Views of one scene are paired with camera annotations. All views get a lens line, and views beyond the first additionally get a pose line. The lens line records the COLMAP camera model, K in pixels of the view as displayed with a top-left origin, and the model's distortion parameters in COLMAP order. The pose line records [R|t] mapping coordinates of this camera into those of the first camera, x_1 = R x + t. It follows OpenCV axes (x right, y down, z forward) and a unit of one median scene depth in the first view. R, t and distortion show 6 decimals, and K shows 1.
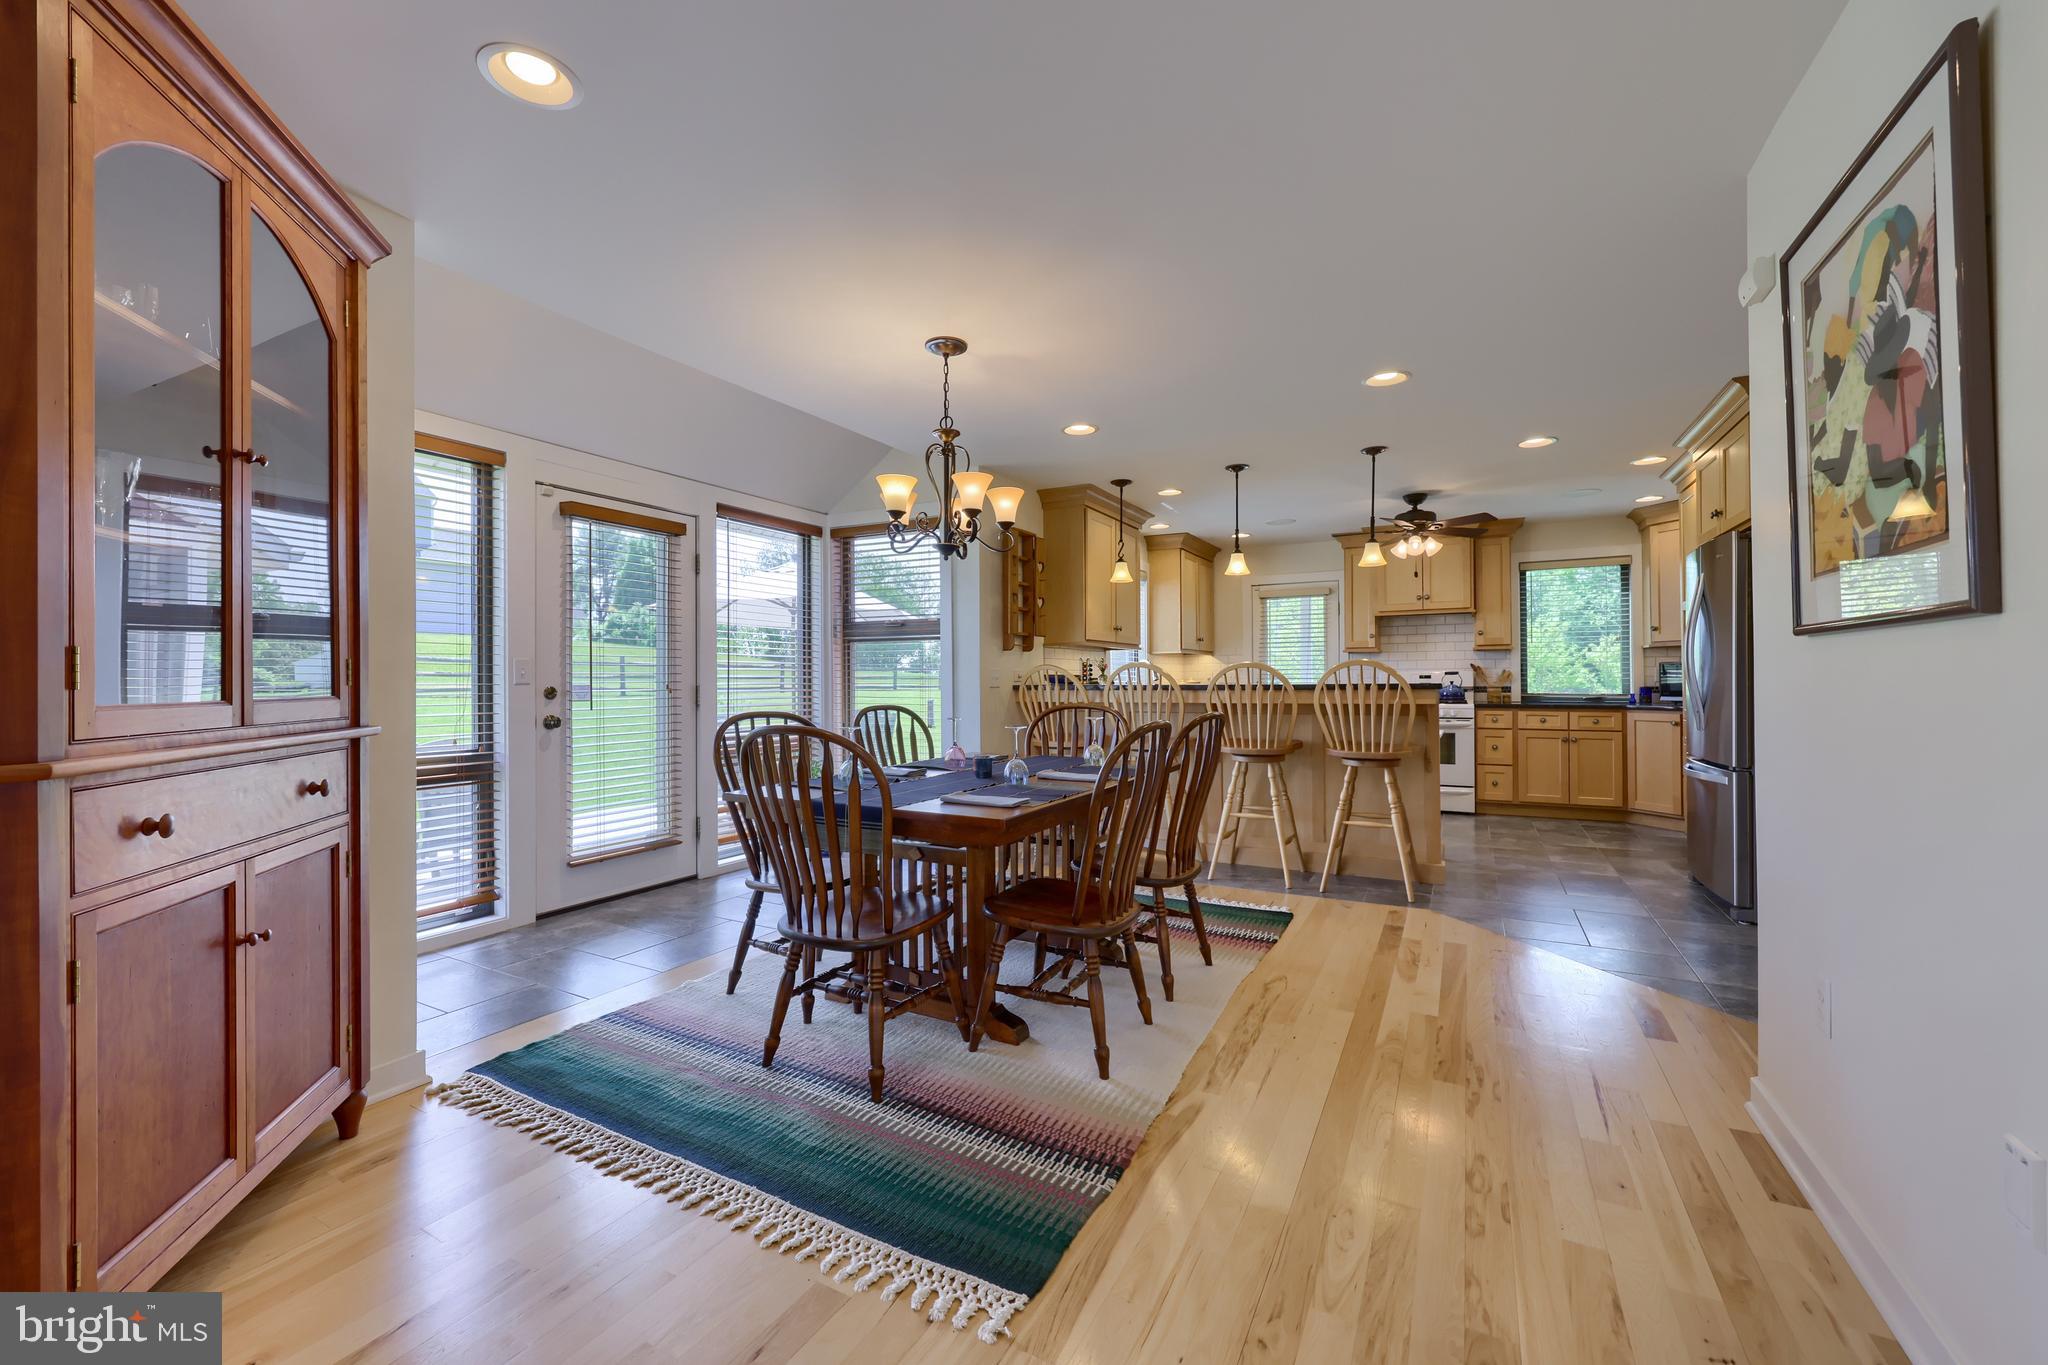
lens RADIAL K [[826.8, 0, 1010.5], [0, 826.8, 675.0], [0, 0, 1]] dist [0.000256, -0.000378]
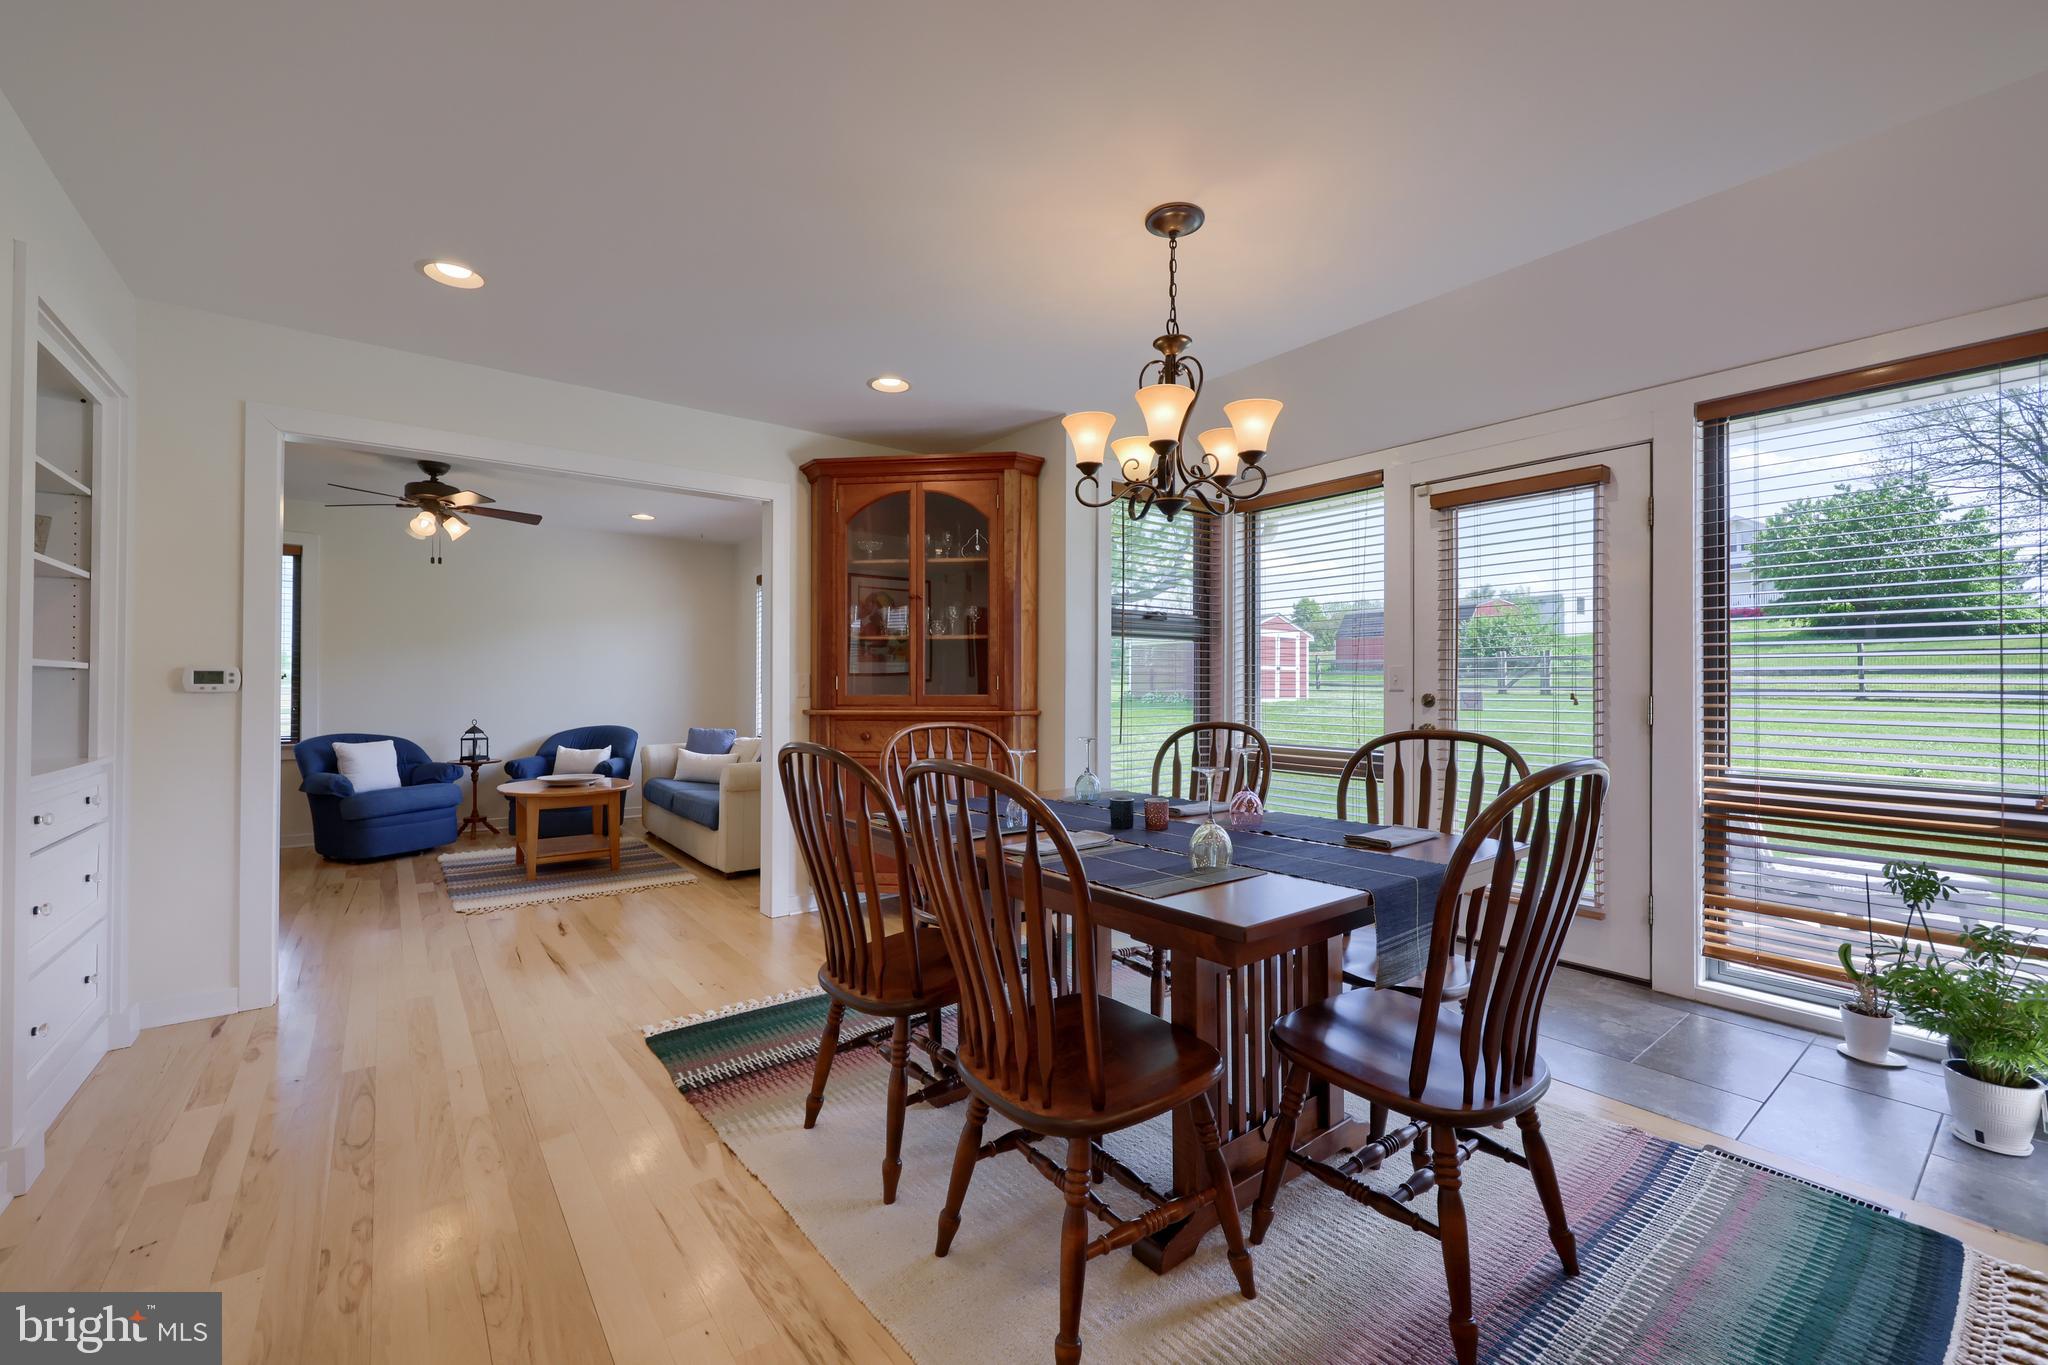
lens RADIAL K [[826.8, 0, 1021.0], [0, 826.8, 678.1], [0, 0, 1]] dist [0.000256, -0.000378]
pose [[-0.397218, -0.004846, -0.917712, 0.502699], [0.008369, 0.999925, -0.008903, 0.002747], [0.917686, -0.011216, -0.397148, 0.925469]]
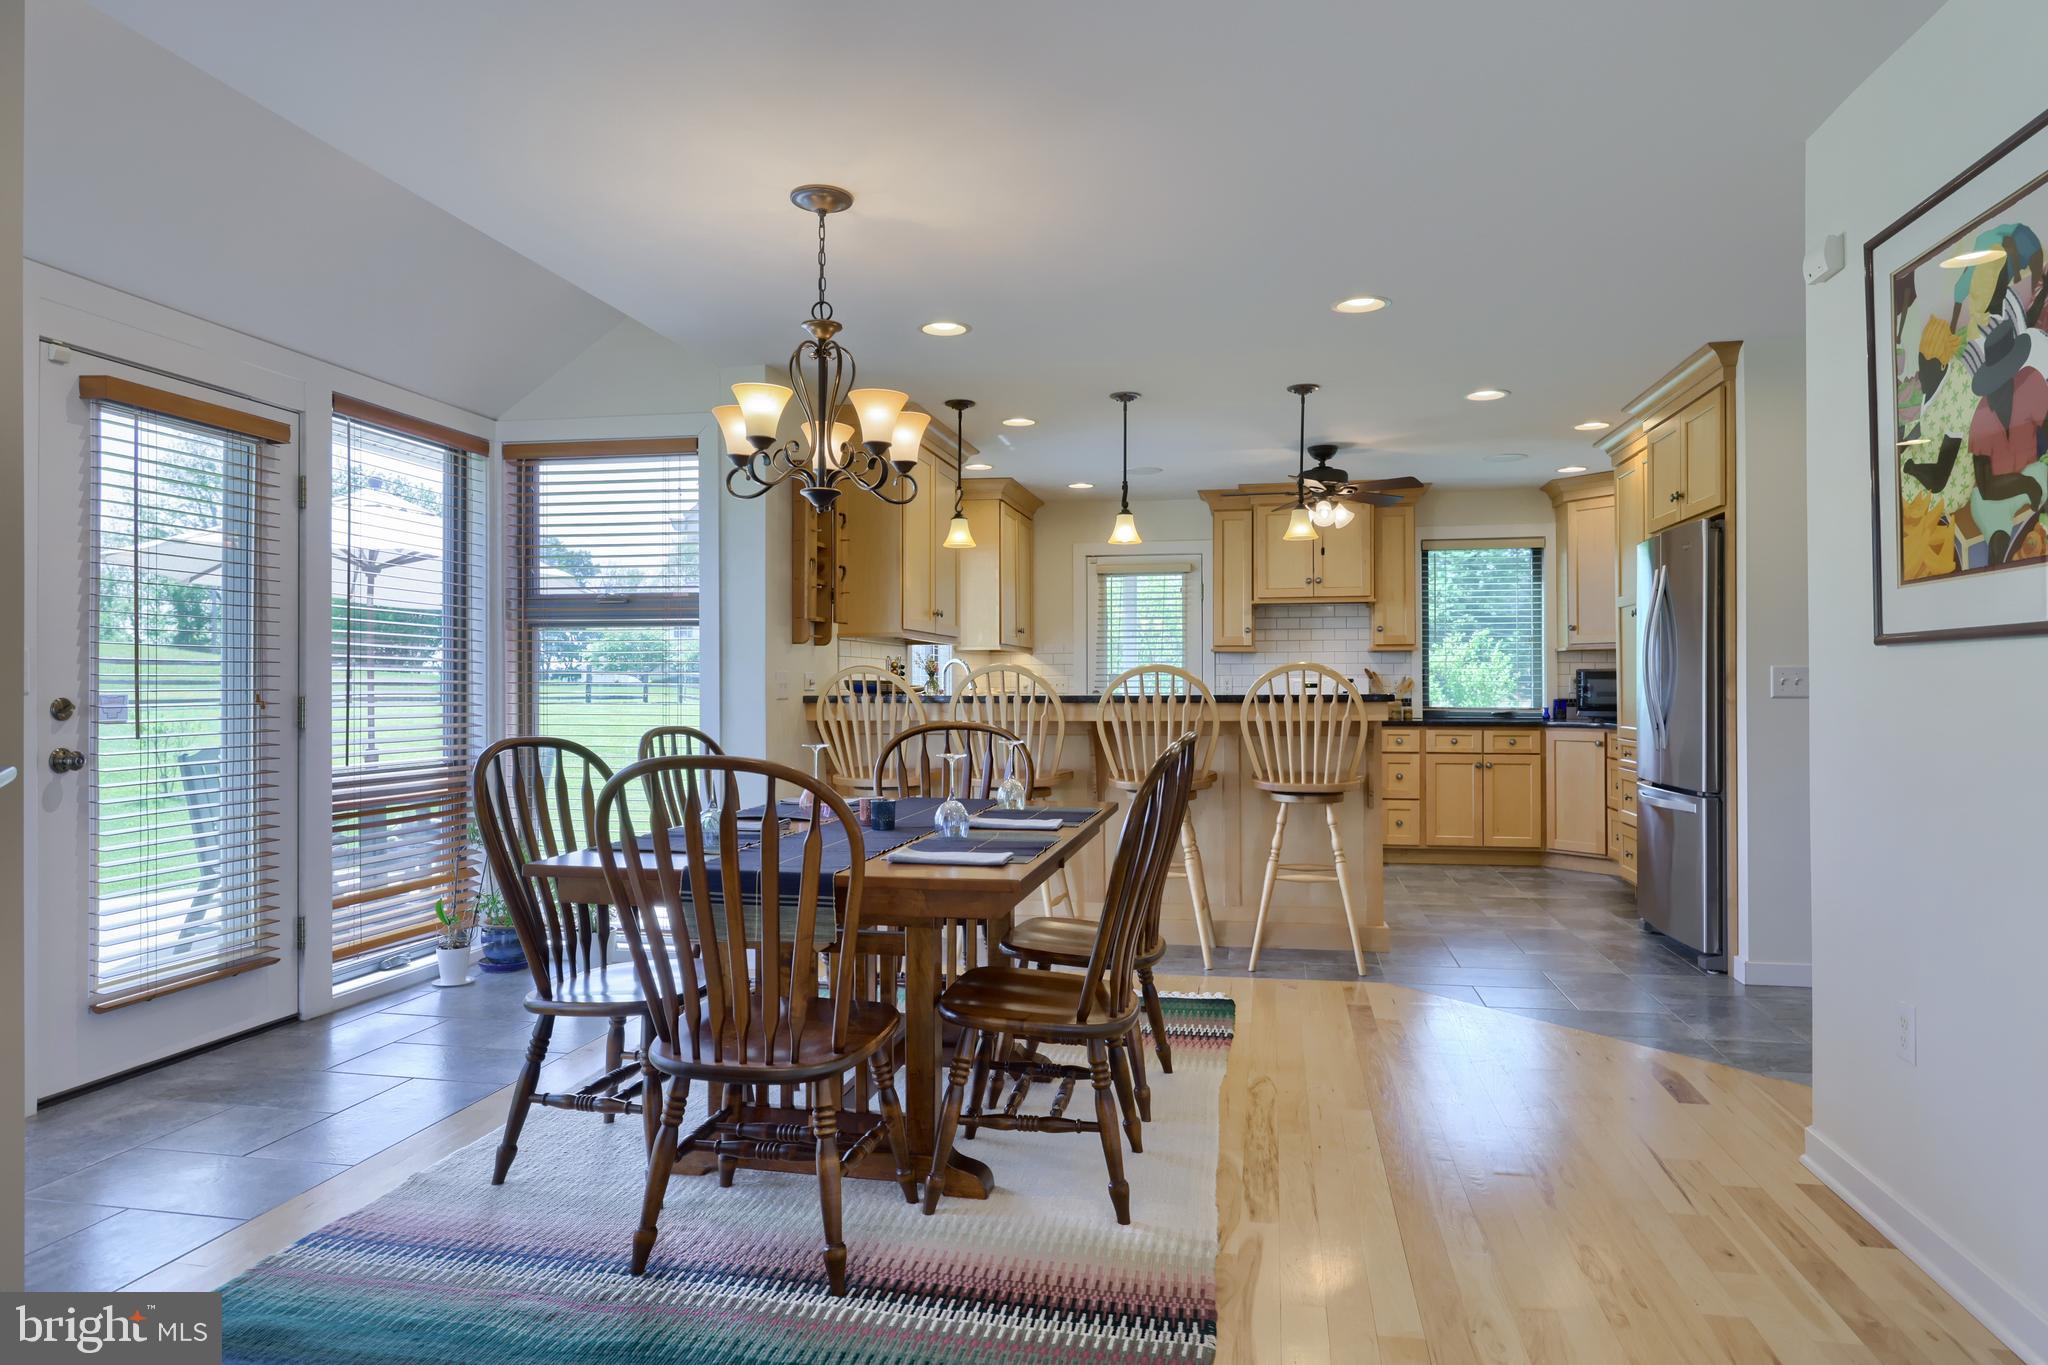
lens RADIAL K [[1262.8, 0, 1025.5], [0, 1262.8, 677.5], [0, 0, 1]] dist [0.001655, 0.003197]
pose [[0.951052, 0.005737, 0.308978, -0.191400], [-0.005016, 0.999983, -0.003129, -0.000520], [-0.308991, 0.001426, 0.951064, -0.033811]]
